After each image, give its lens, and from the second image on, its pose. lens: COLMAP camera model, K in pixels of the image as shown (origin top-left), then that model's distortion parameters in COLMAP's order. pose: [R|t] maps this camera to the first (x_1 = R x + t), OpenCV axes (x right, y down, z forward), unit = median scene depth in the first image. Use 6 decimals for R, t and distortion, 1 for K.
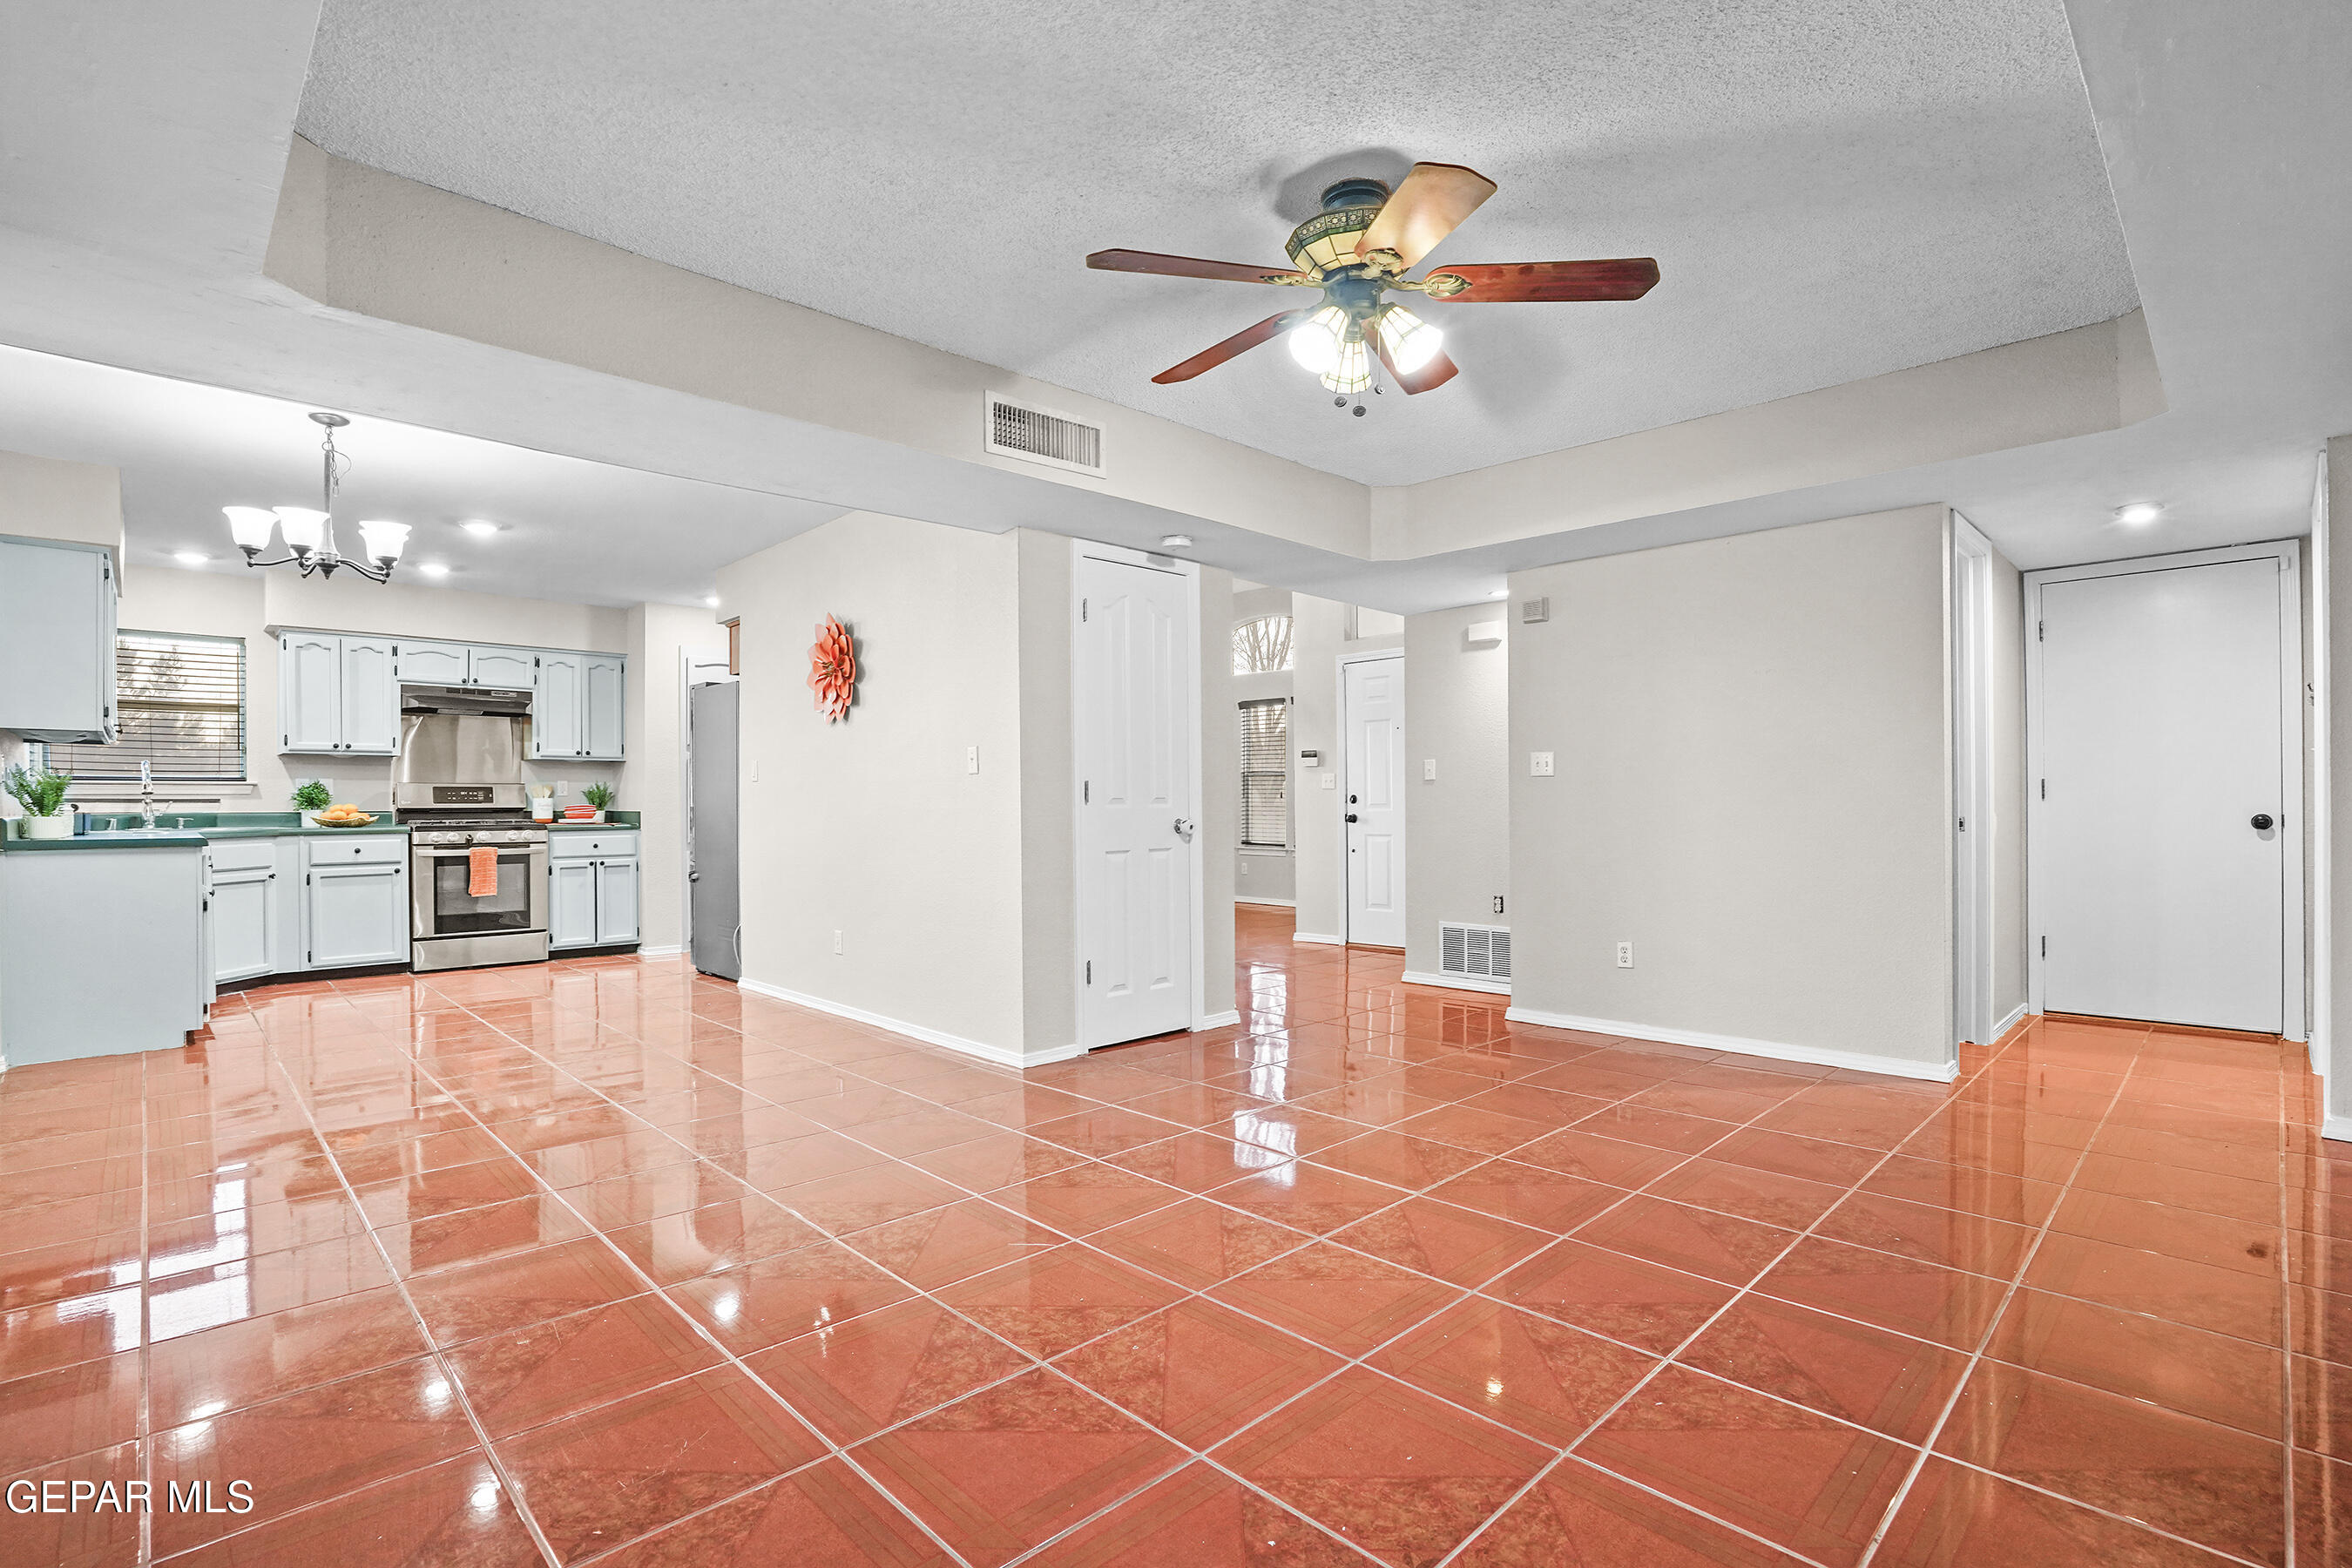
lens RADIAL K [[1103.2, 0, 1141.4], [0, 1103.2, 799.9], [0, 0, 1]] dist [-0.031354, 0.004742]
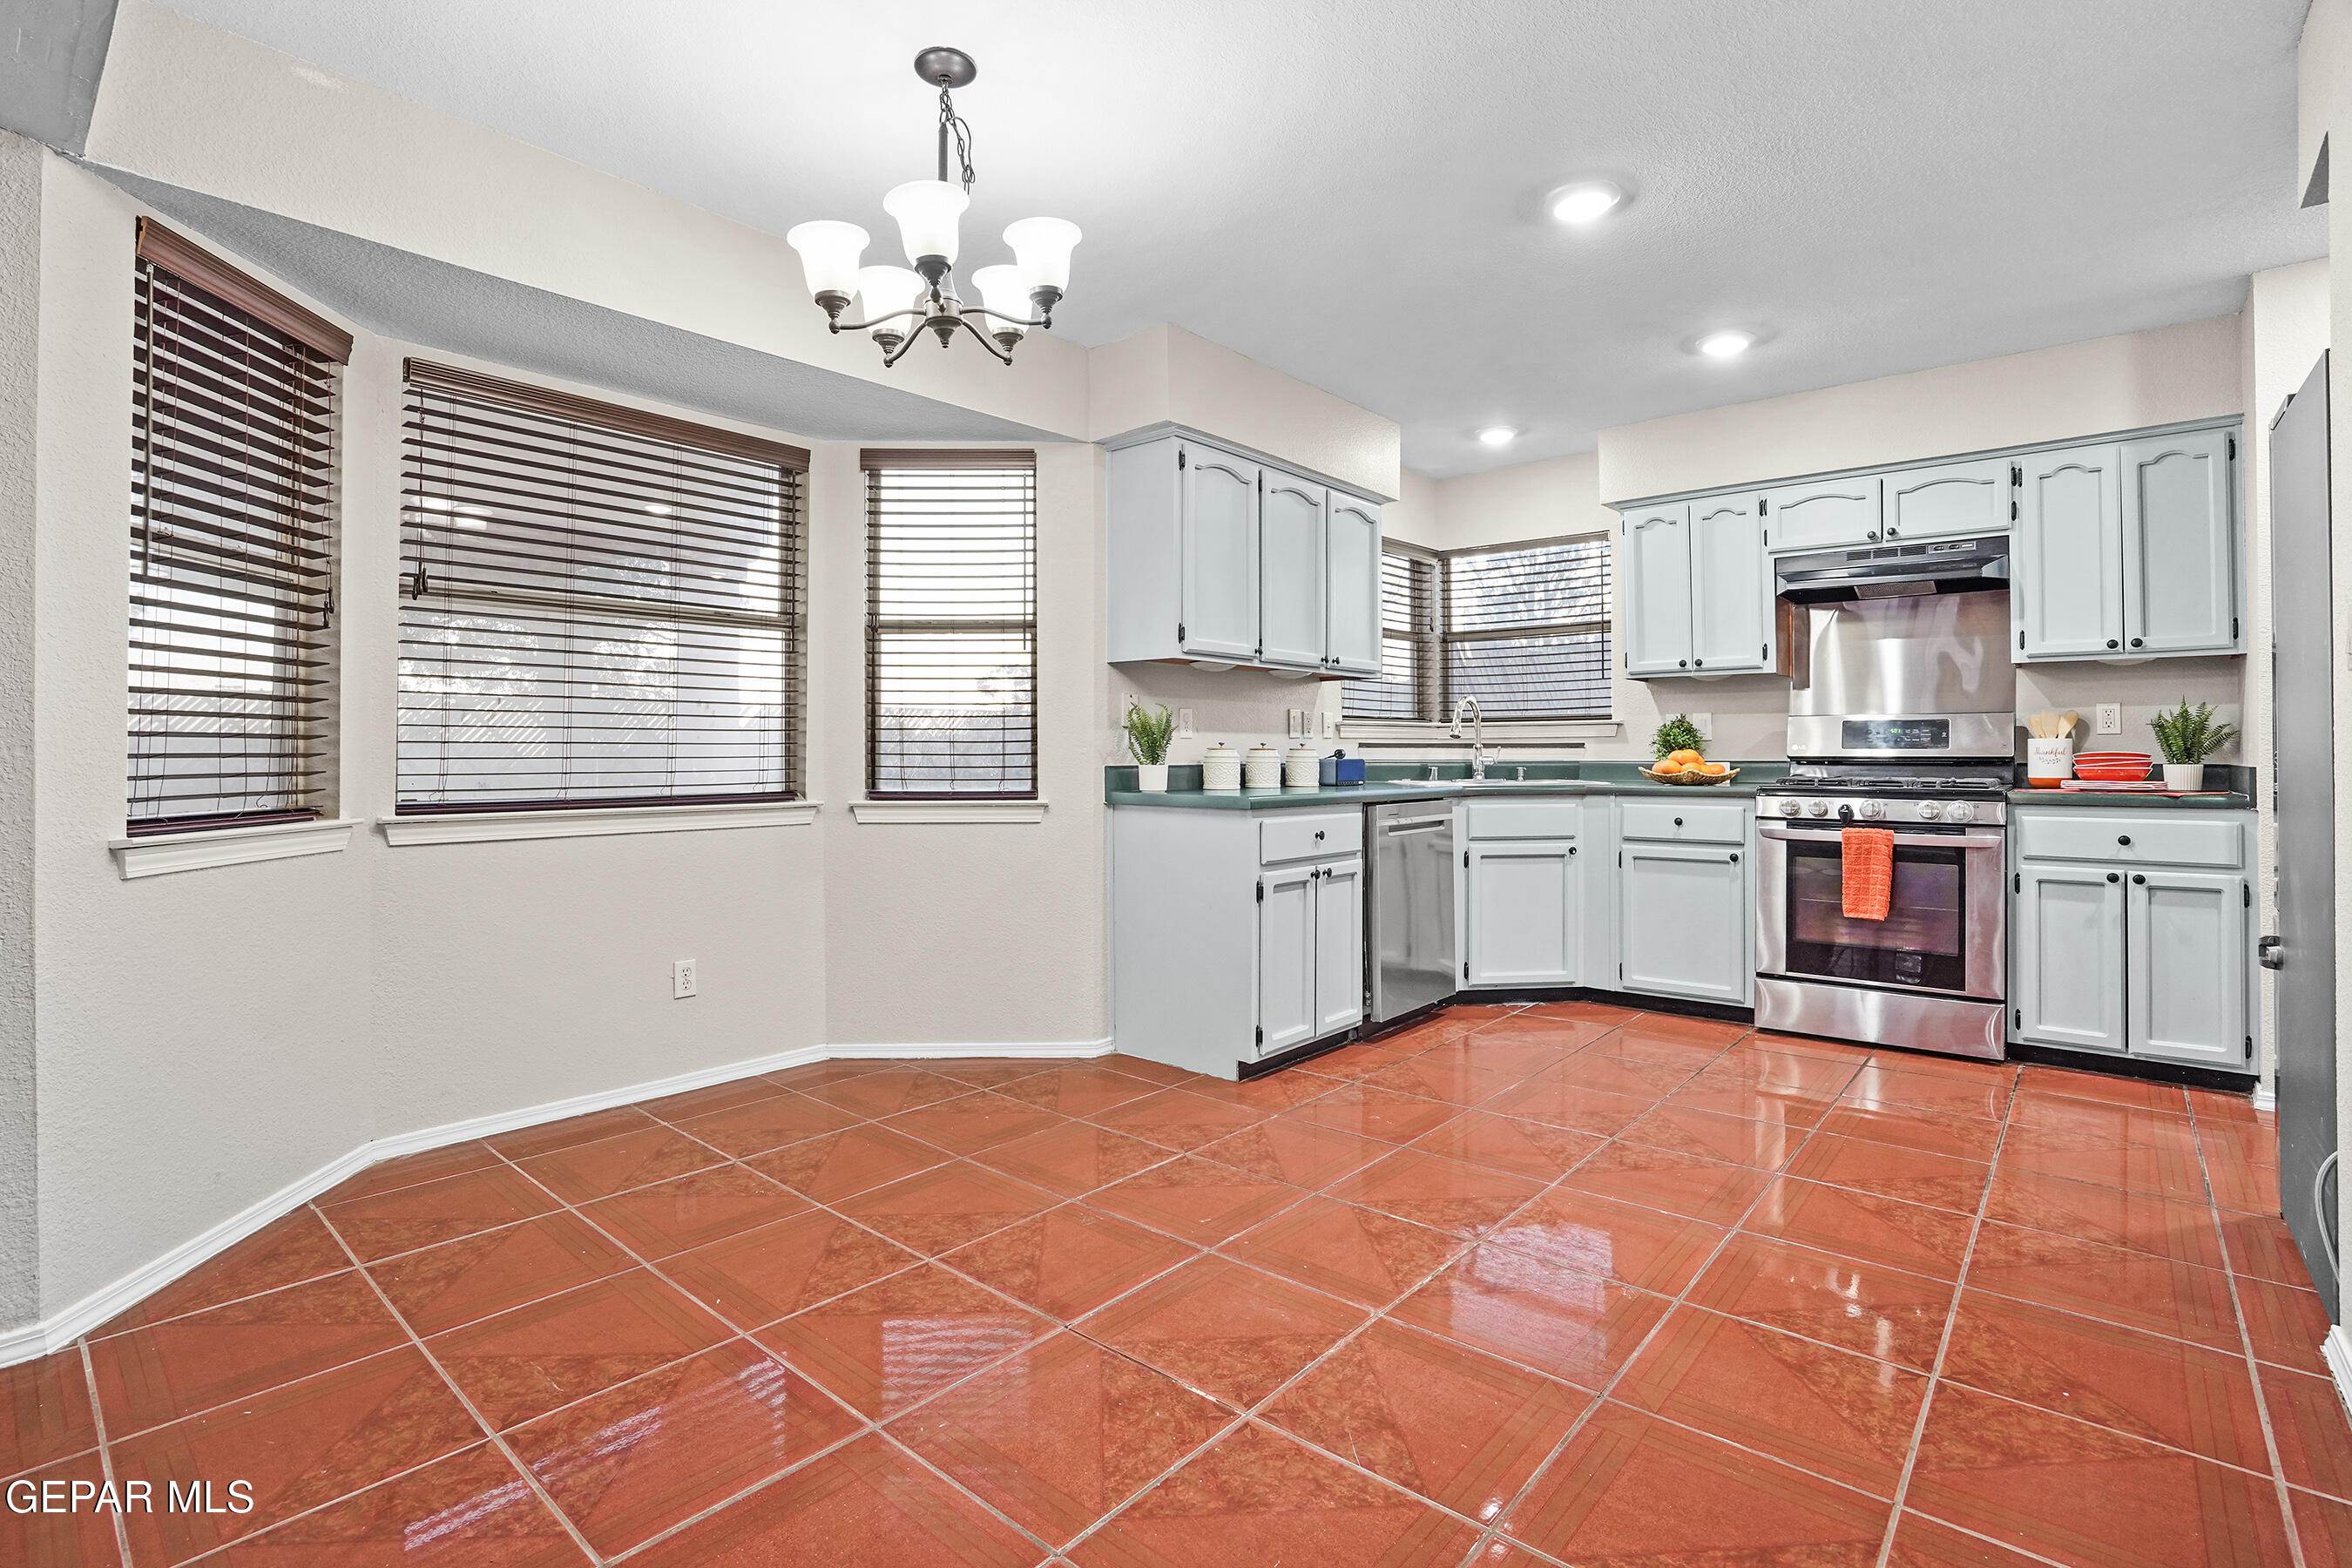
lens RADIAL K [[1103.2, 0, 1171.5], [0, 1103.2, 737.3], [0, 0, 1]] dist [-0.031354, 0.004742]
pose [[0.091085, -0.000882, -0.995843, -0.085831], [0.012854, 0.999917, 0.000291, -0.007980], [0.995760, -0.012827, 0.091088, 0.602453]]
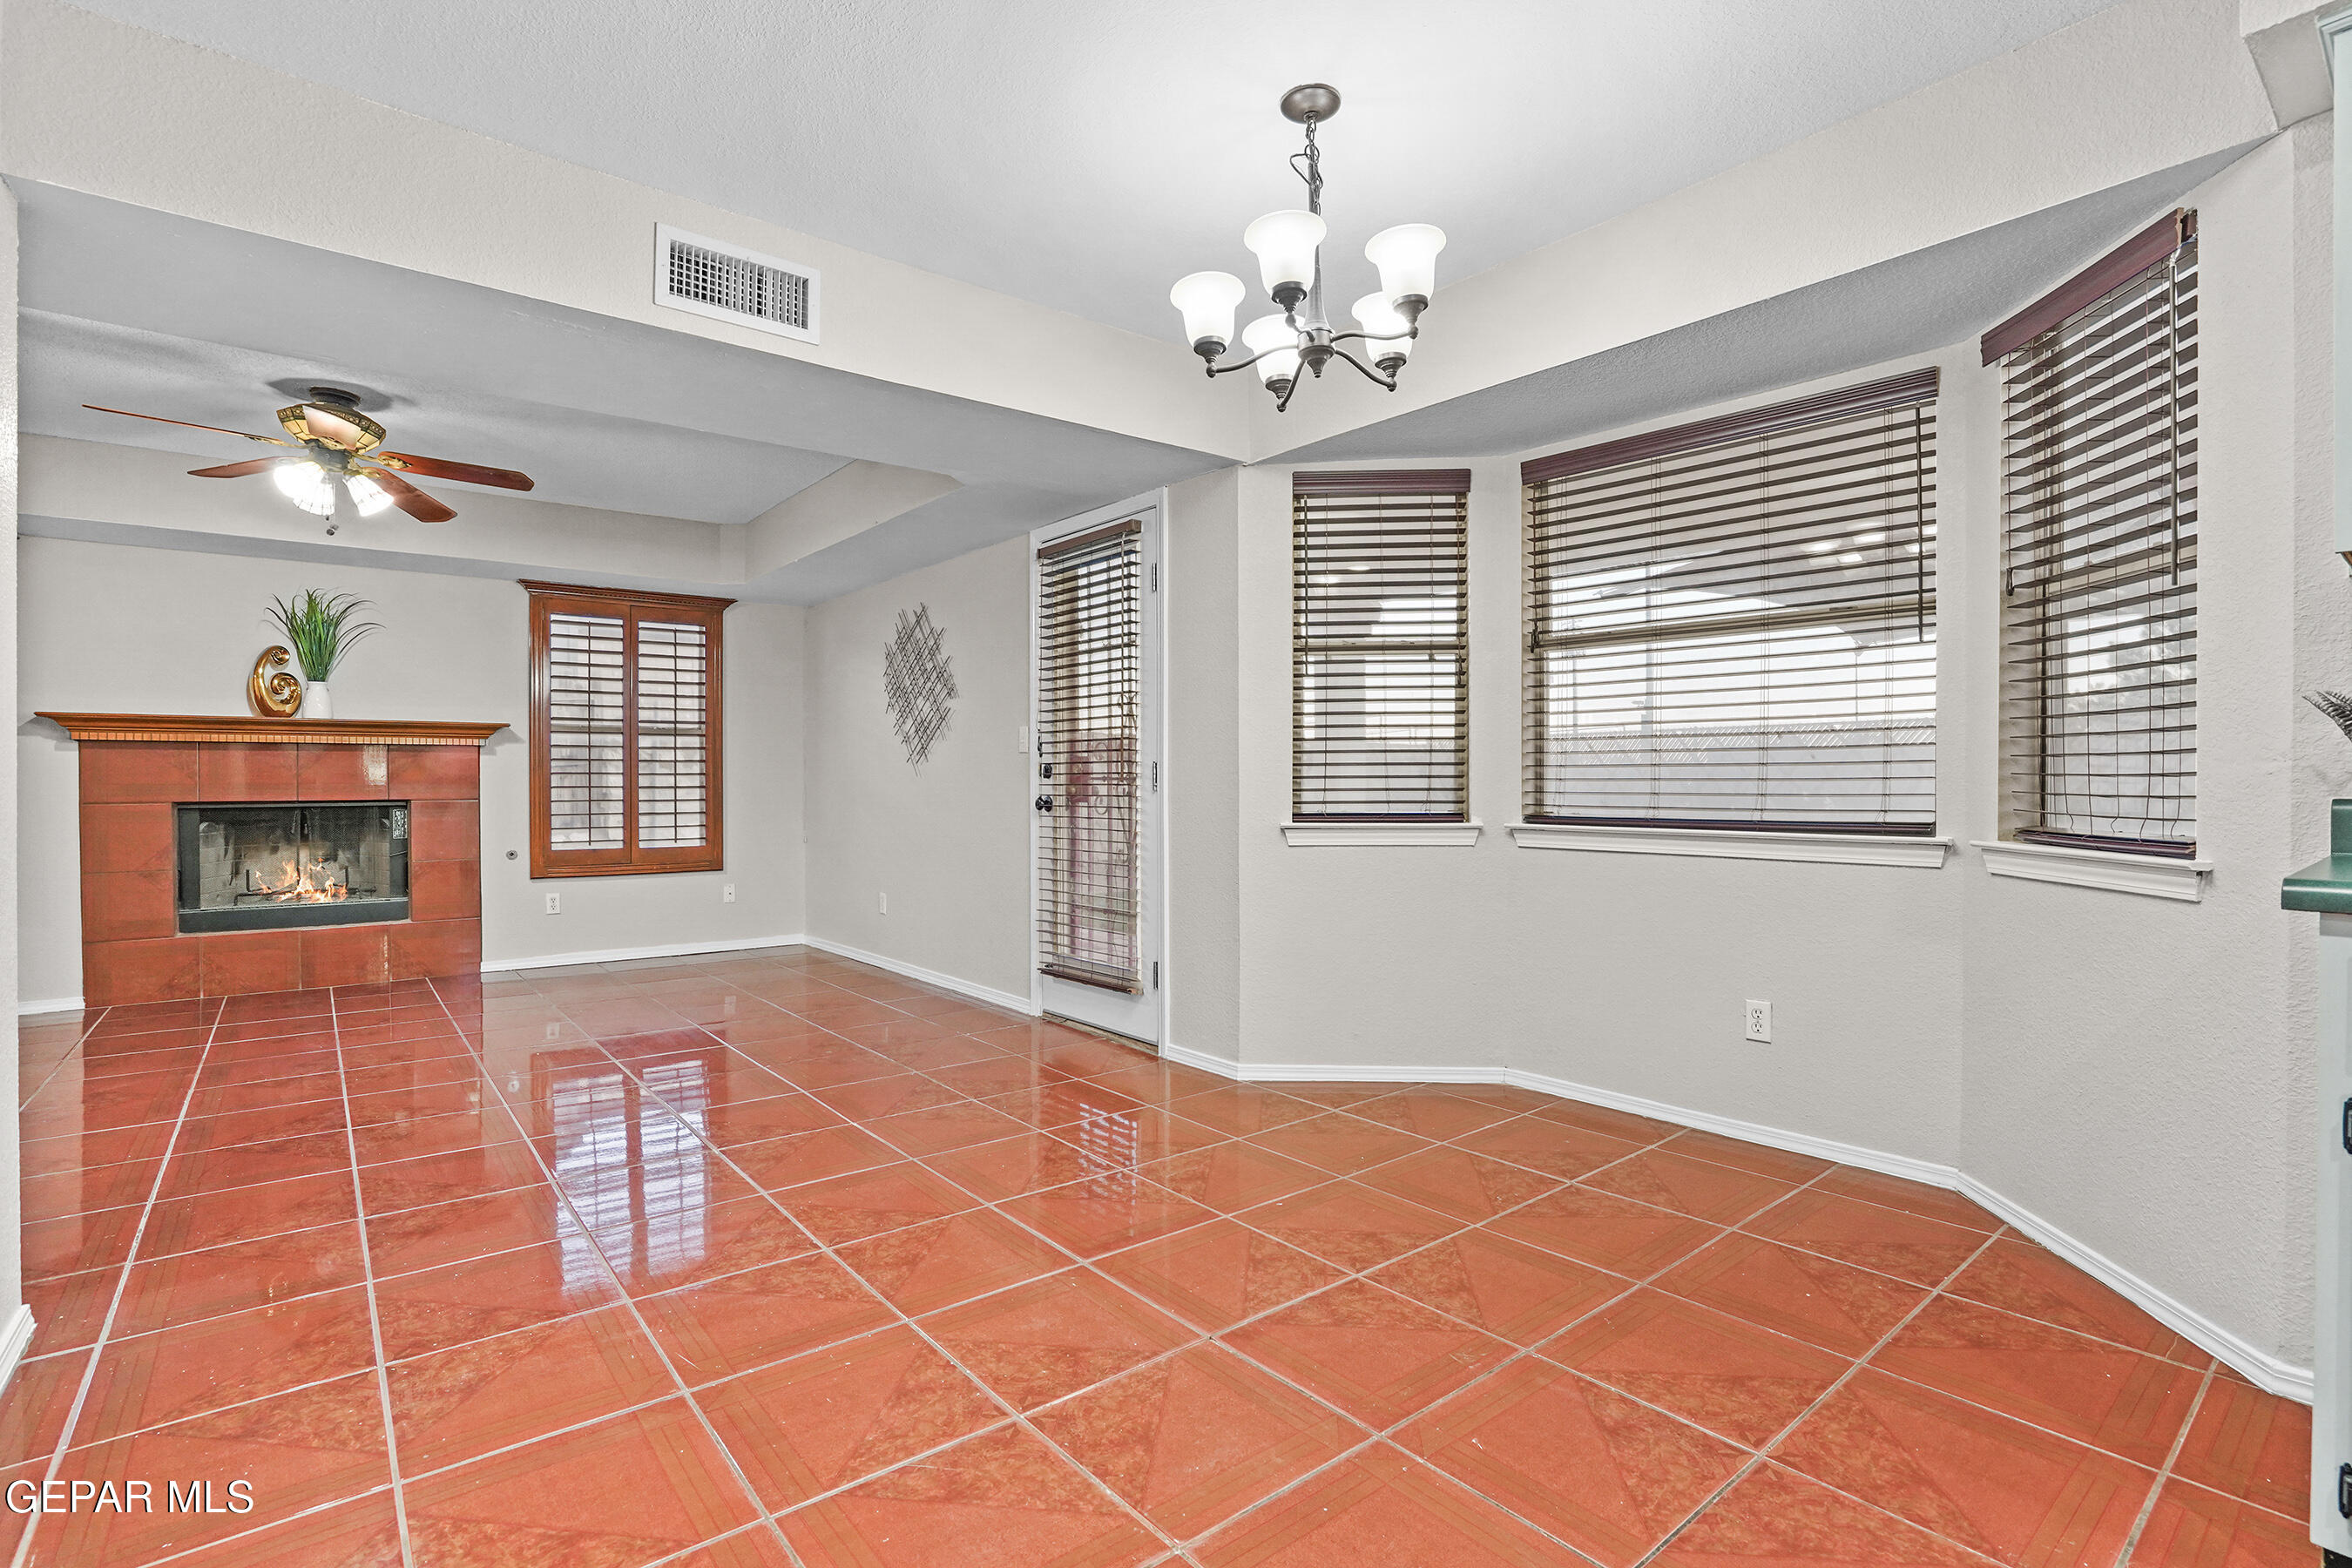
lens RADIAL K [[1103.2, 0, 1159.9], [0, 1103.2, 788.5], [0, 0, 1]] dist [-0.031354, 0.004742]
pose [[-0.996434, 0.018247, 0.082373, -0.393779], [0.018046, 0.999832, -0.003184, -0.000516], [-0.082418, -0.001686, -0.996596, 0.899903]]
